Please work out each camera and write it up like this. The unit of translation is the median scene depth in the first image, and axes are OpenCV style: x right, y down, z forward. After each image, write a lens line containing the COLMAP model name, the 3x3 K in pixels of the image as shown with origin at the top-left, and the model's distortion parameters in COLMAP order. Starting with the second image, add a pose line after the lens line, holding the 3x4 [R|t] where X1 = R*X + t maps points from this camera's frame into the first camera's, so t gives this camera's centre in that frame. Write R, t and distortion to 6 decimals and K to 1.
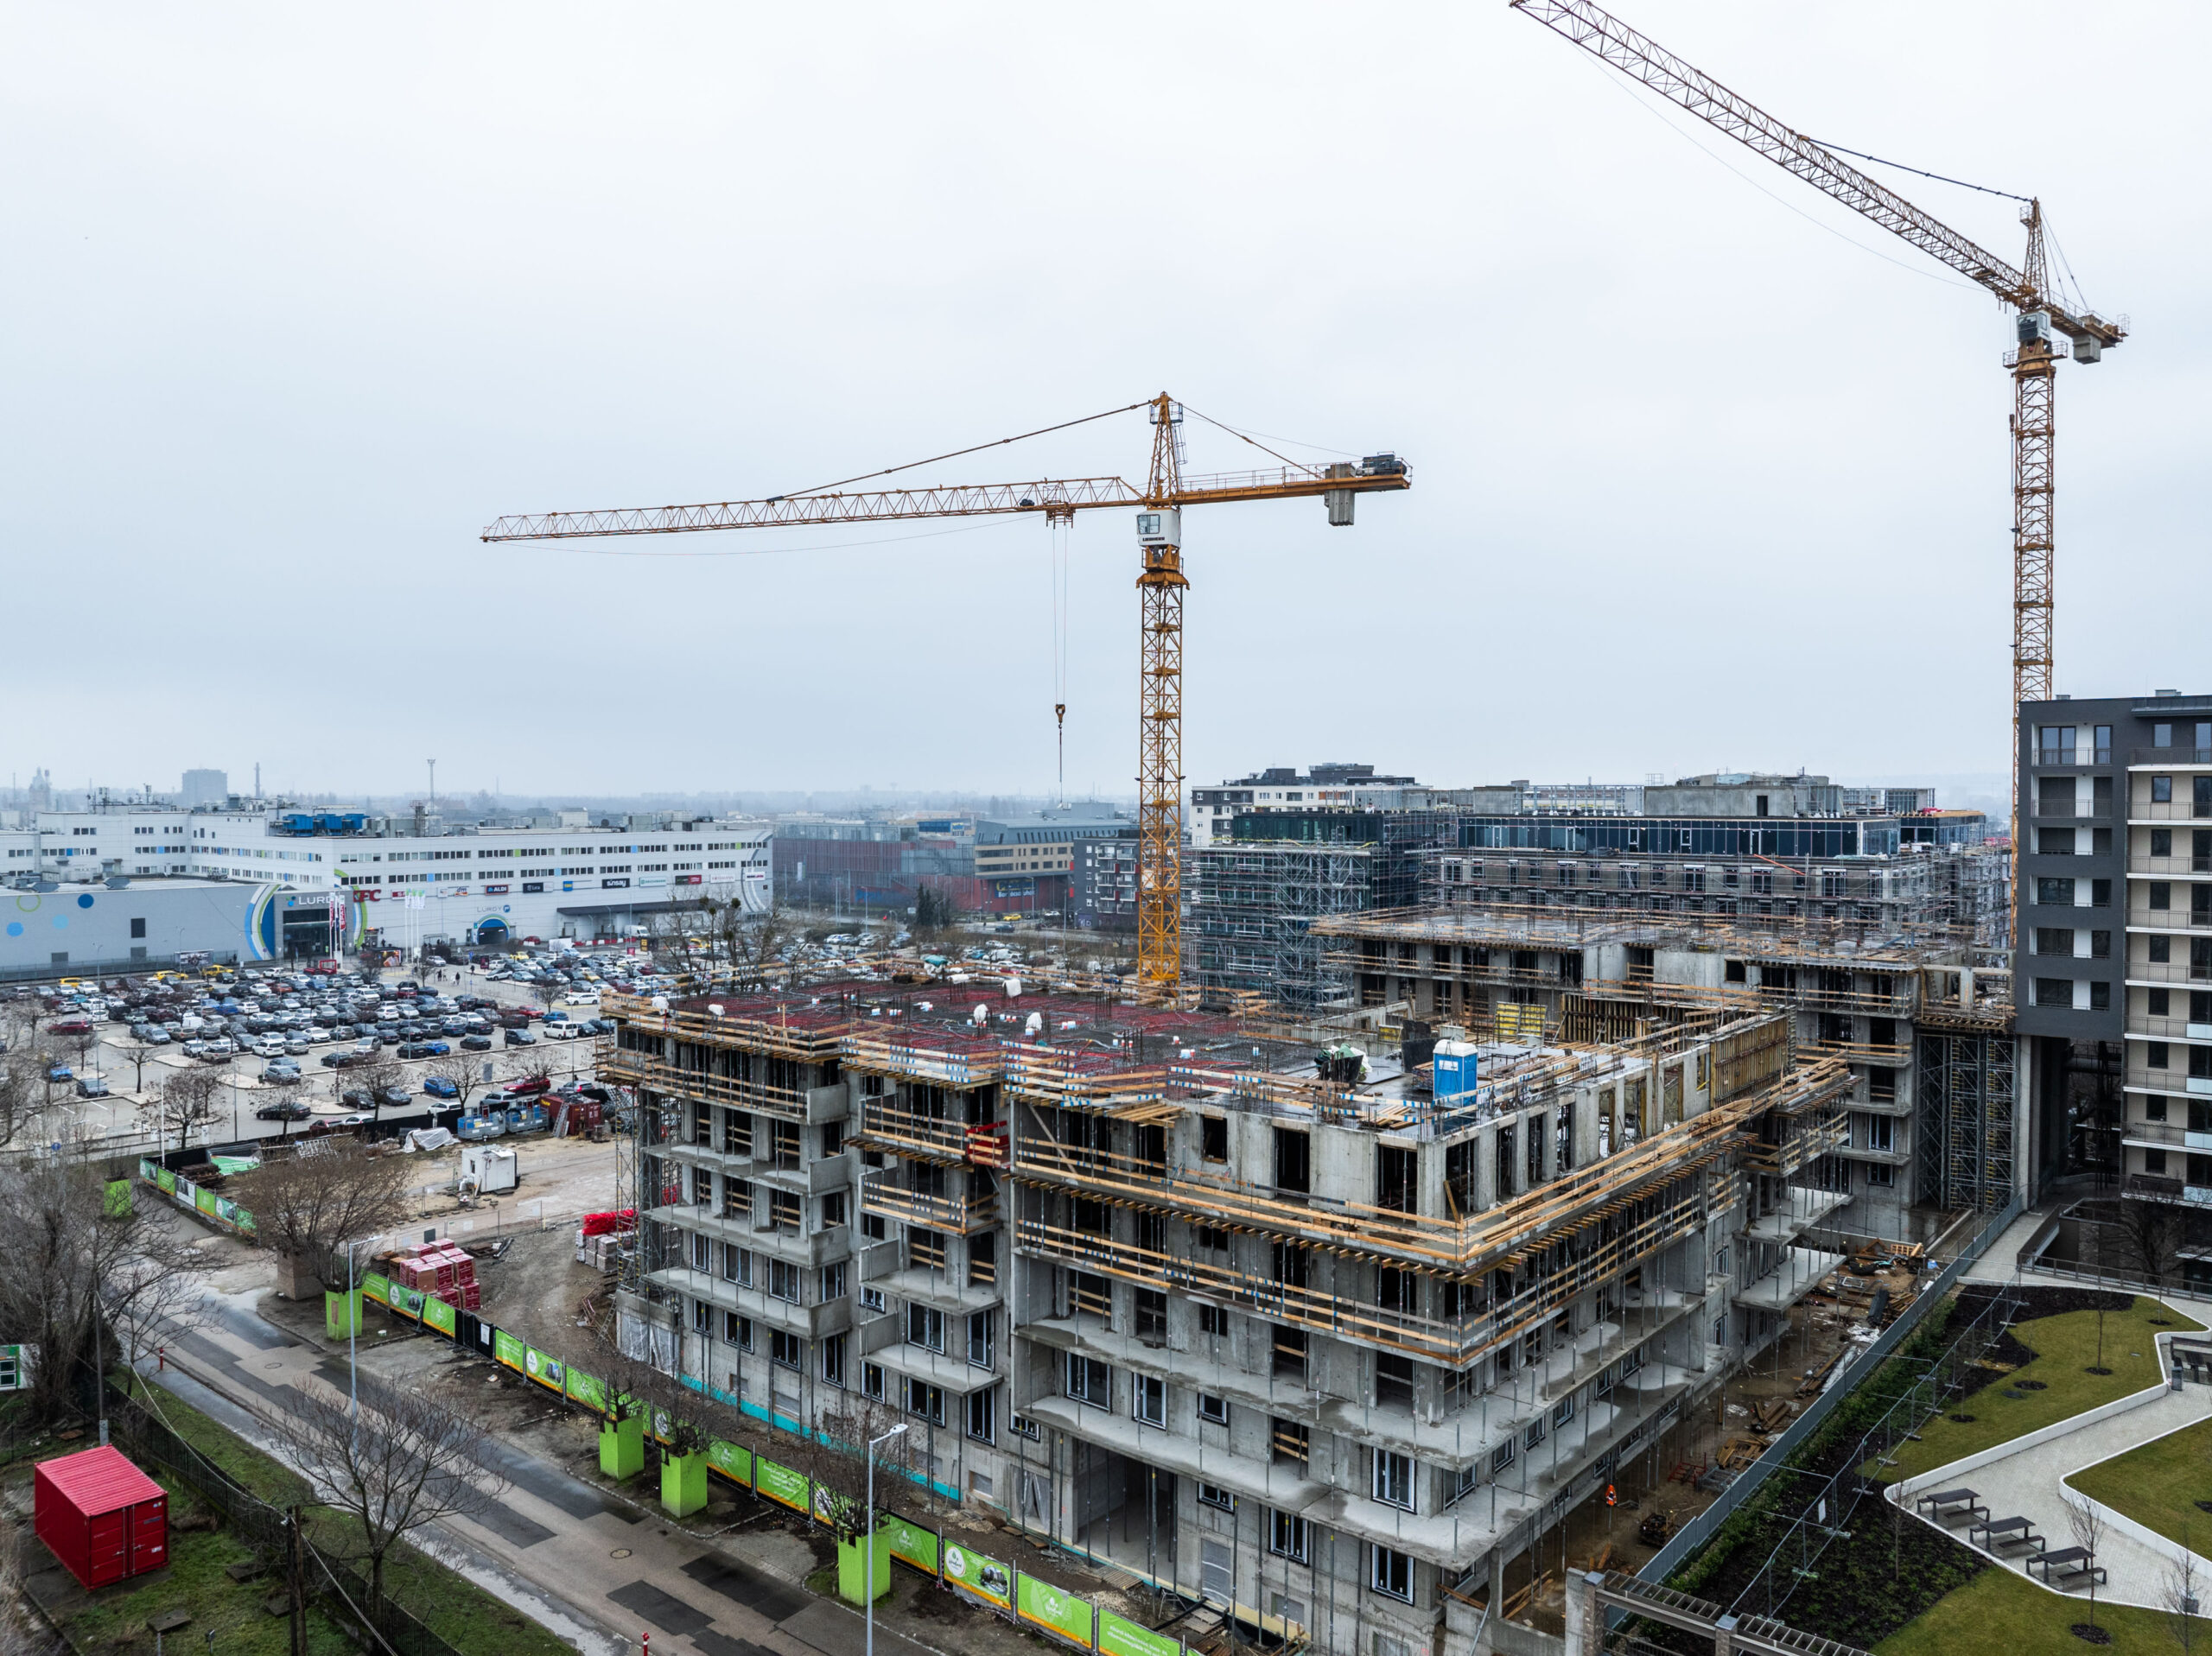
lens RADIAL K [[1541.9, 0, 1106.5], [0, 1541.9, 826.6], [0, 0, 1]] dist [-0.029668, 0.004021]
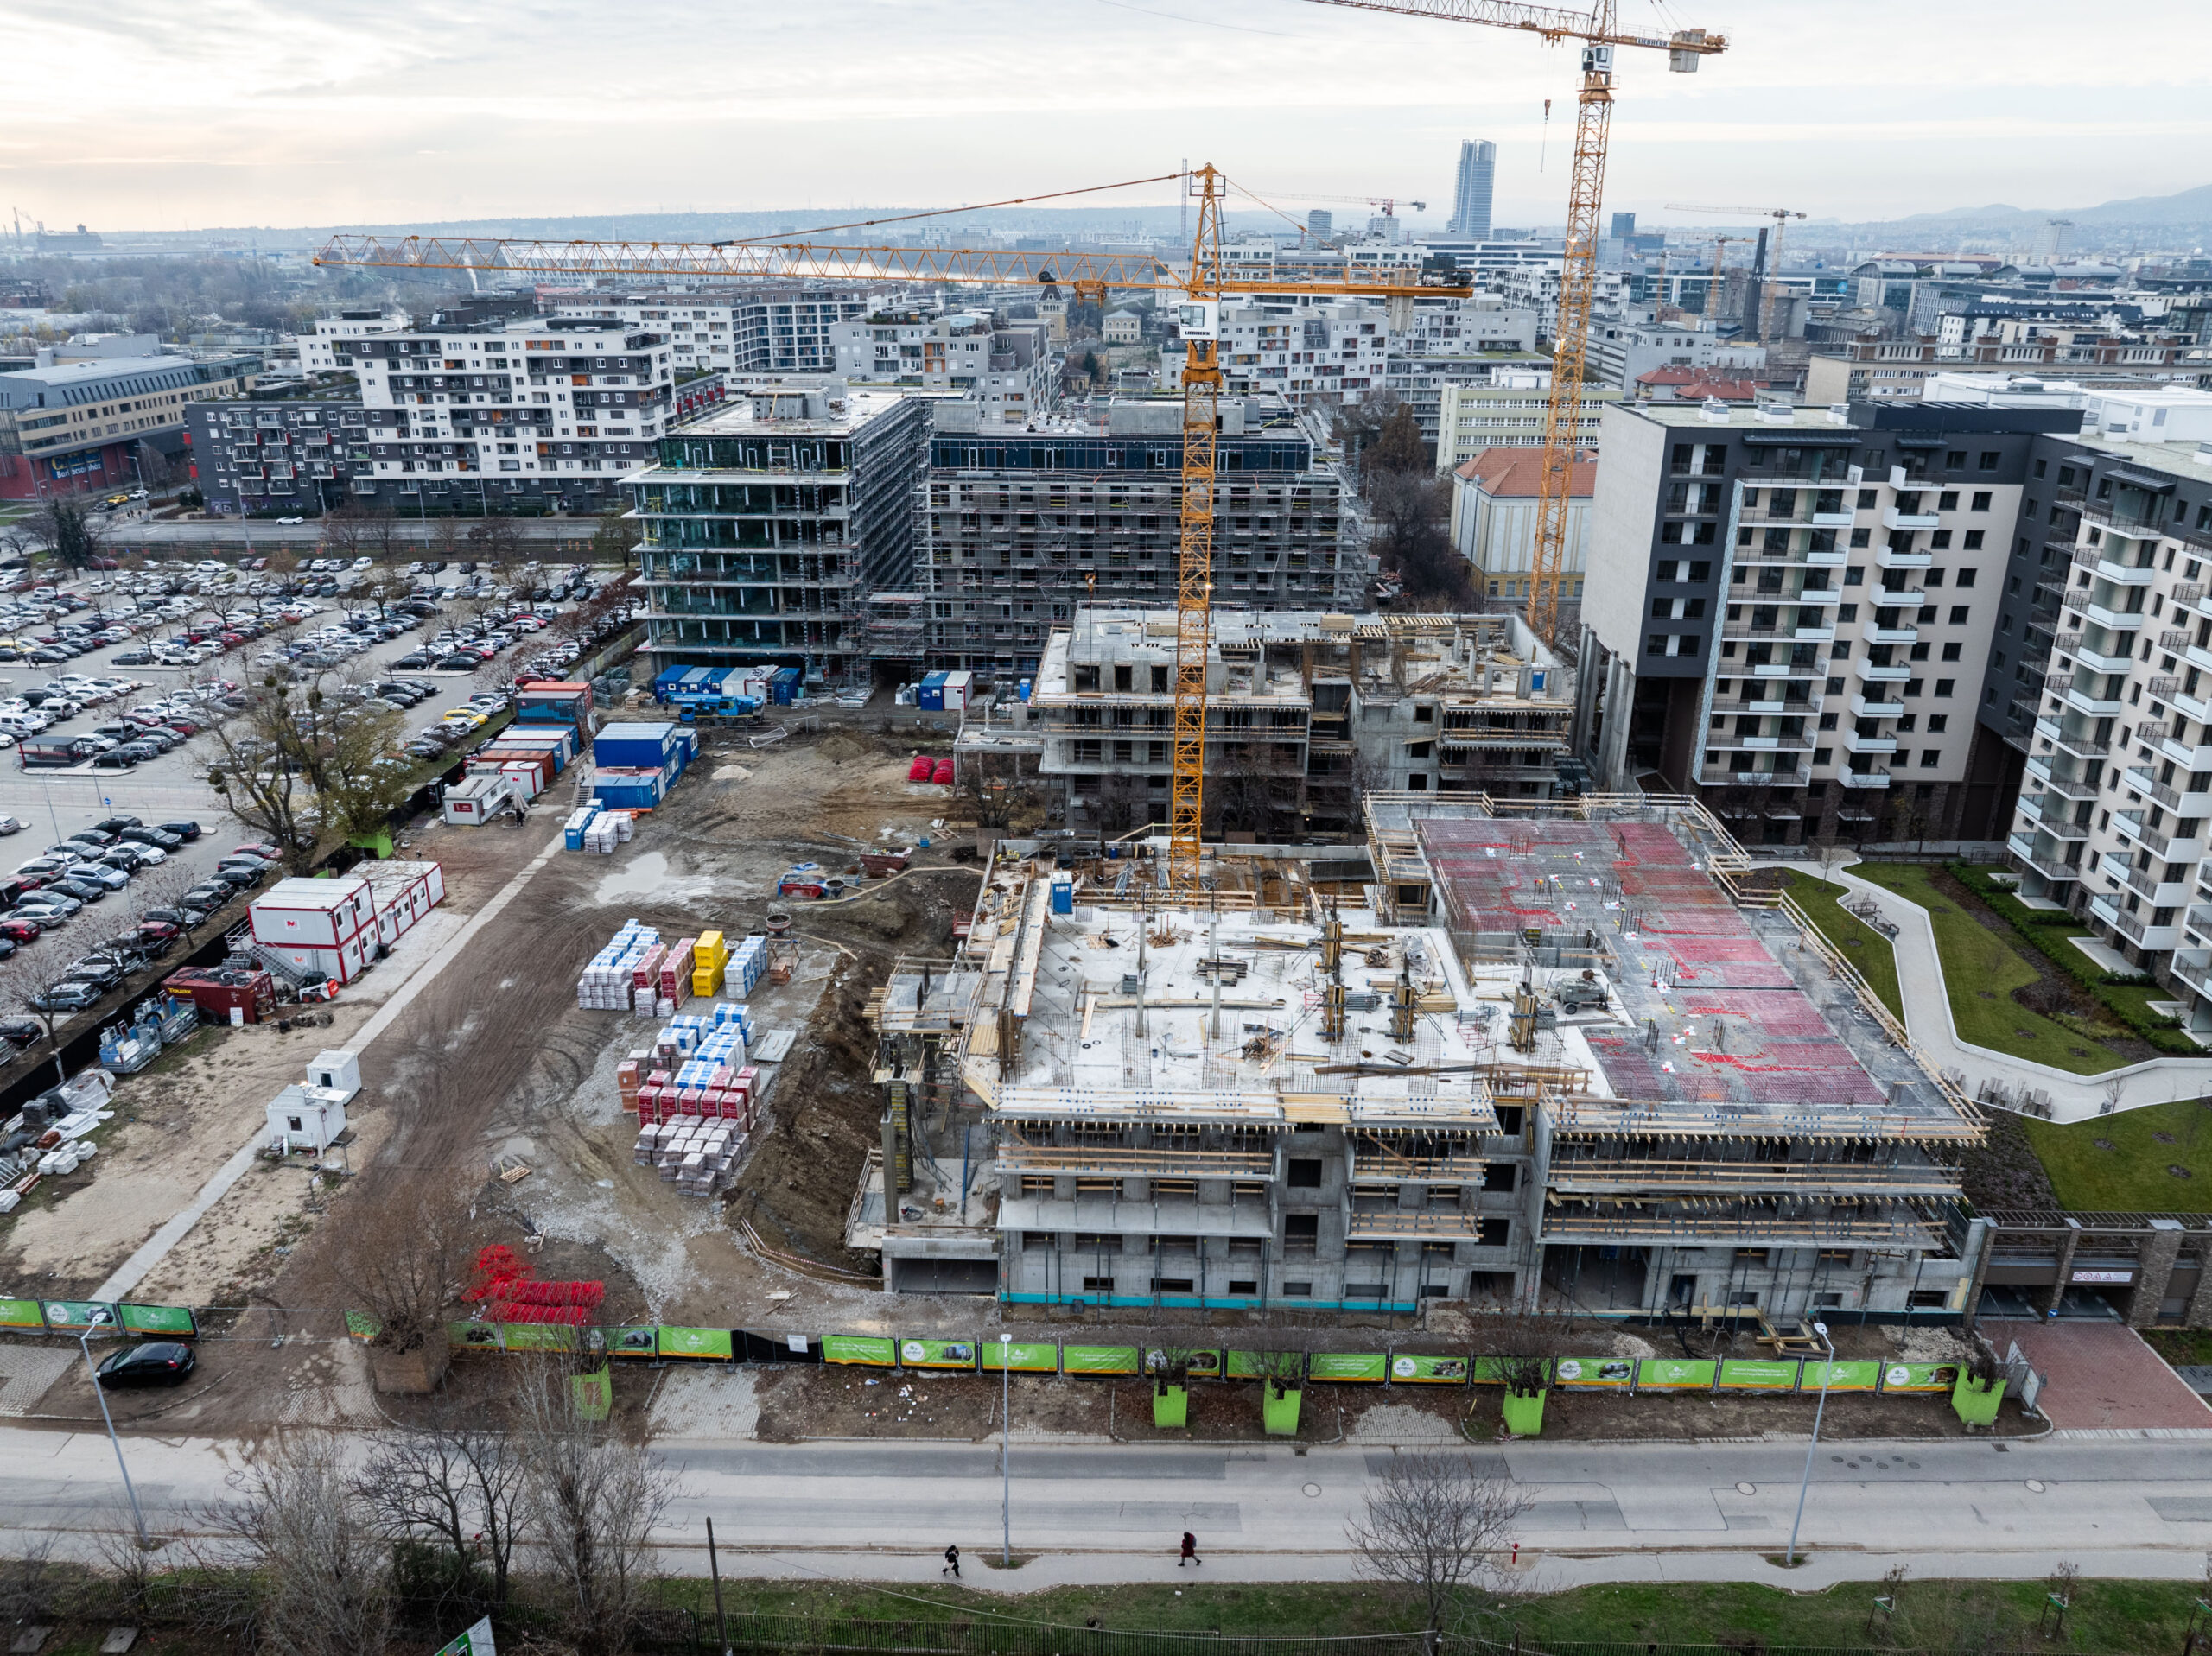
lens RADIAL K [[1540.7, 0, 1106.0], [0, 1540.7, 828.0], [0, 0, 1]] dist [-0.029151, 0.002692]
pose [[0.782213, -0.221780, 0.582199, -0.622116], [0.007070, 0.937593, 0.347663, -0.226482], [-0.622970, -0.267830, 0.734966, 0.263405]]
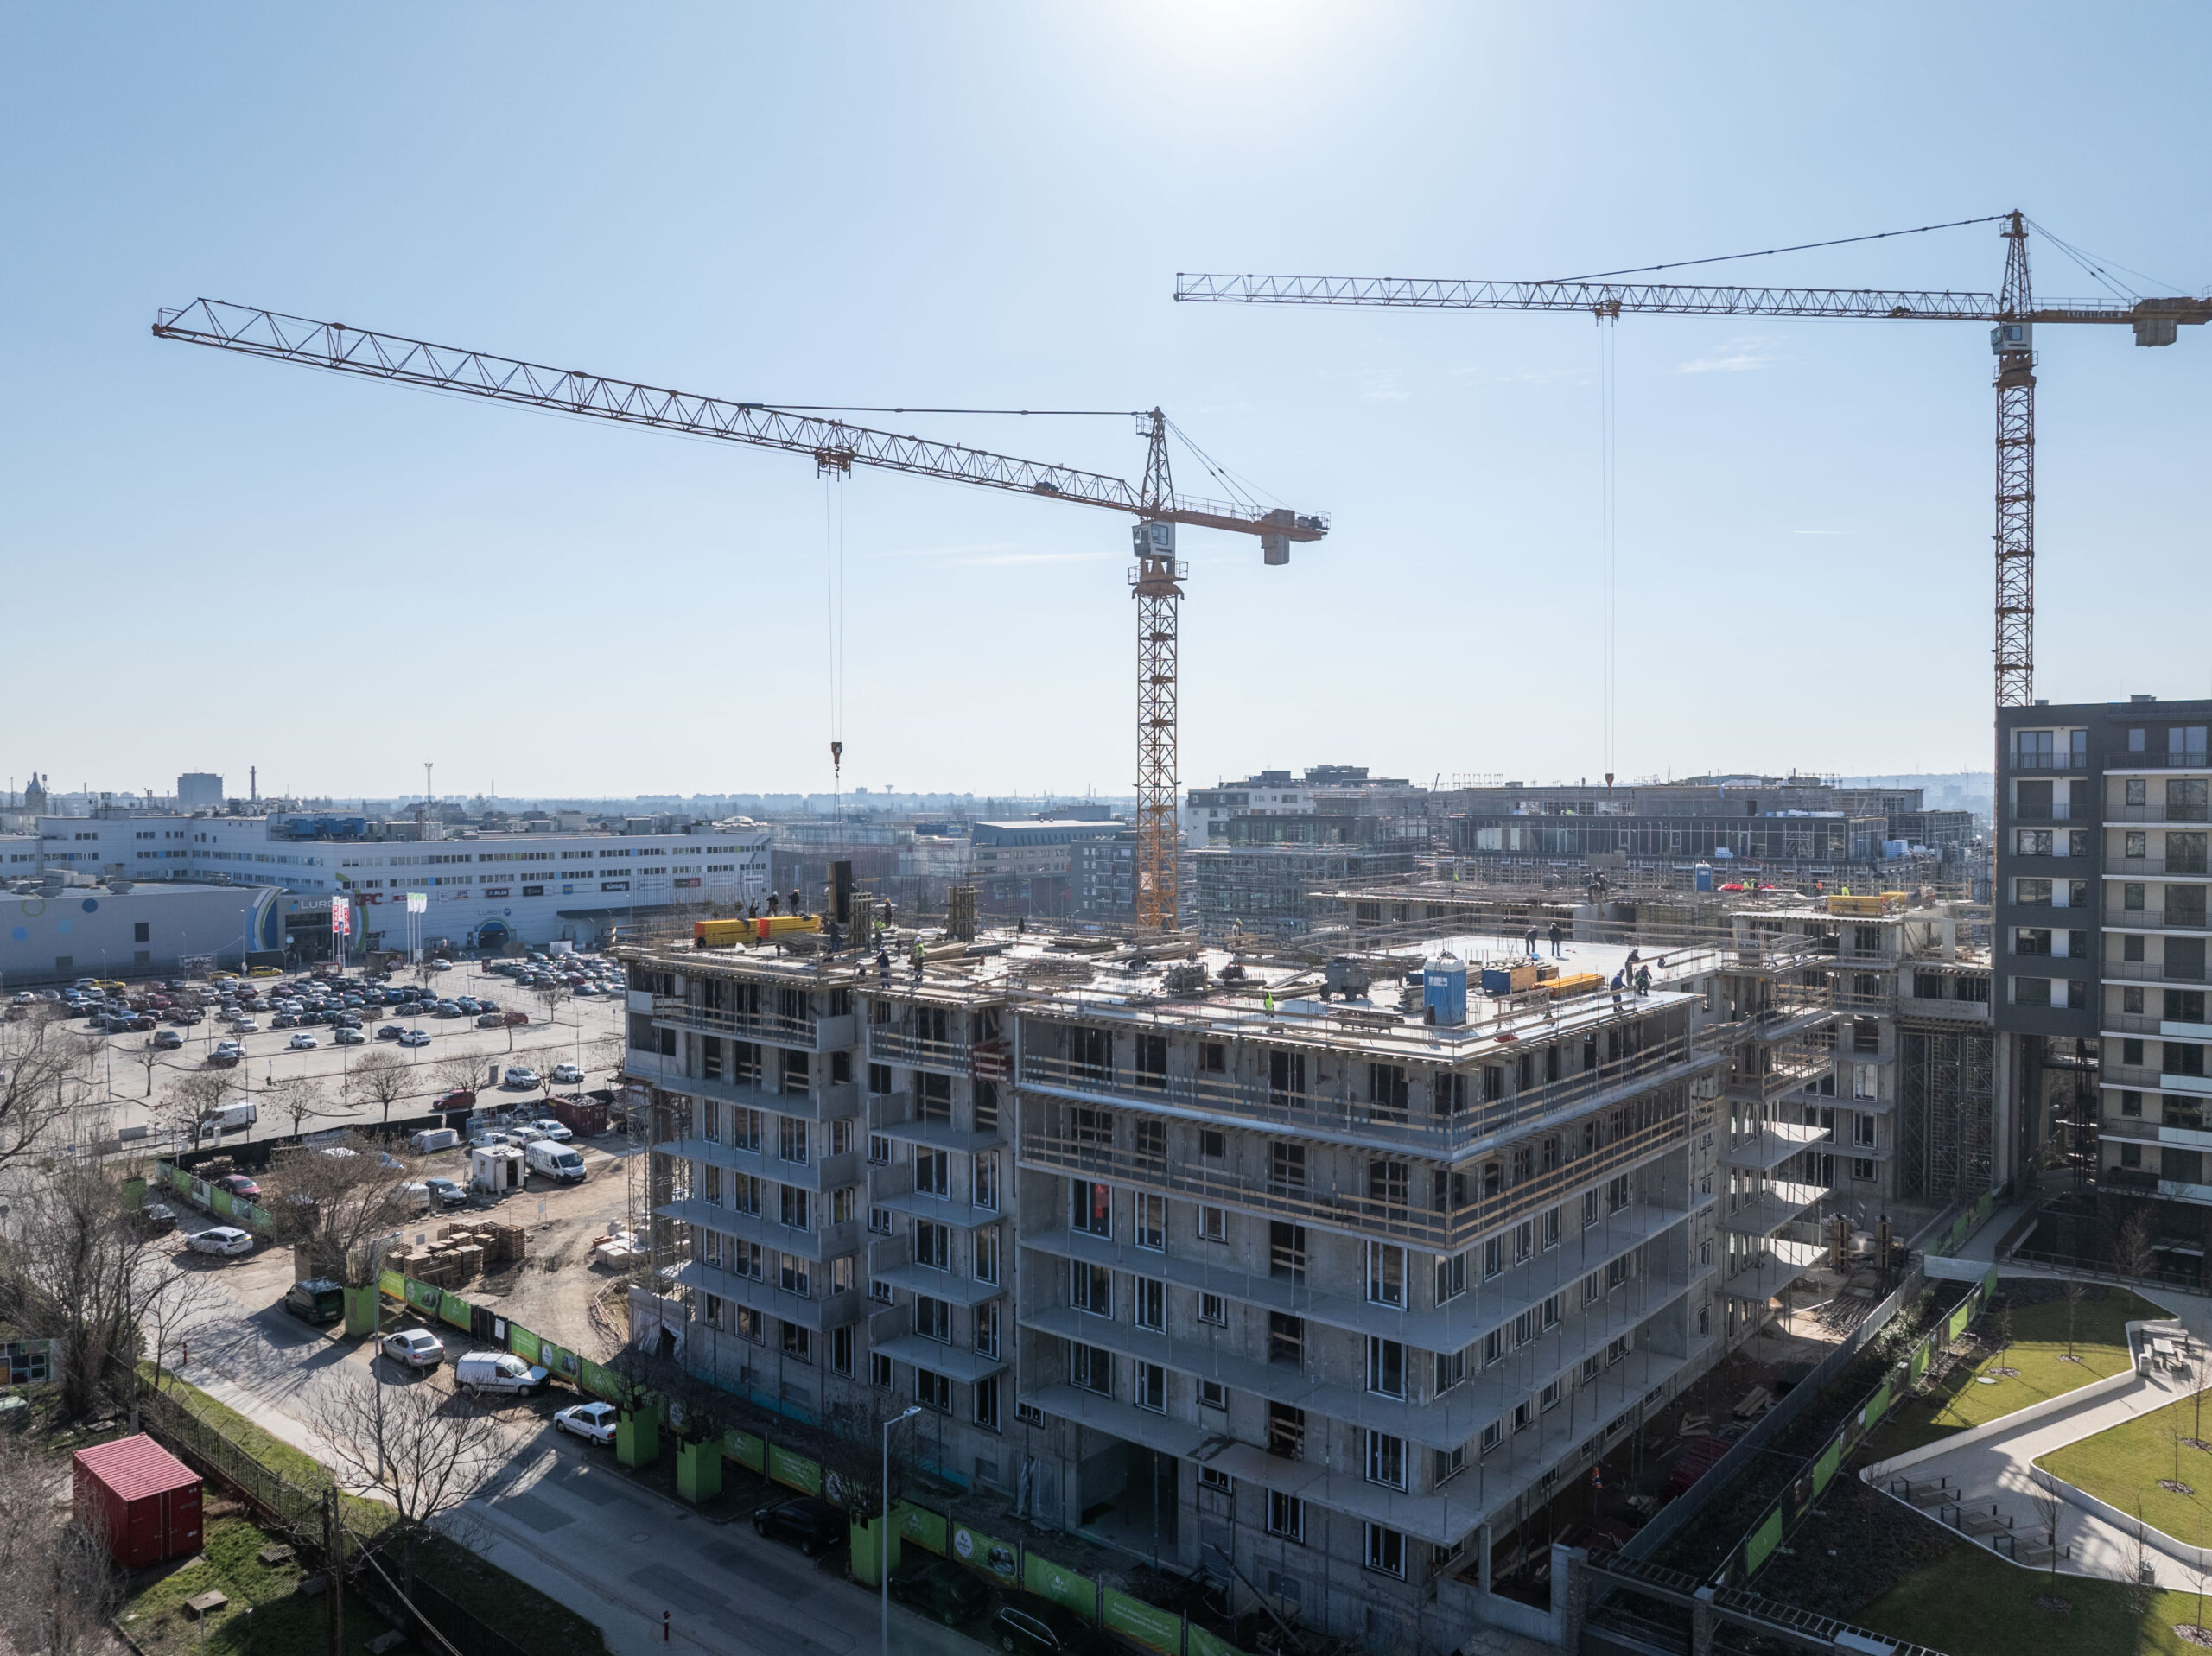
lens RADIAL K [[1541.9, 0, 1106.5], [0, 1541.9, 826.6], [0, 0, 1]] dist [-0.029668, 0.004021]
pose [[0.999993, -0.002394, 0.002874, -0.002391], [0.002397, 0.999997, -0.001038, -0.002057], [-0.002871, 0.001045, 0.999995, -0.022704]]
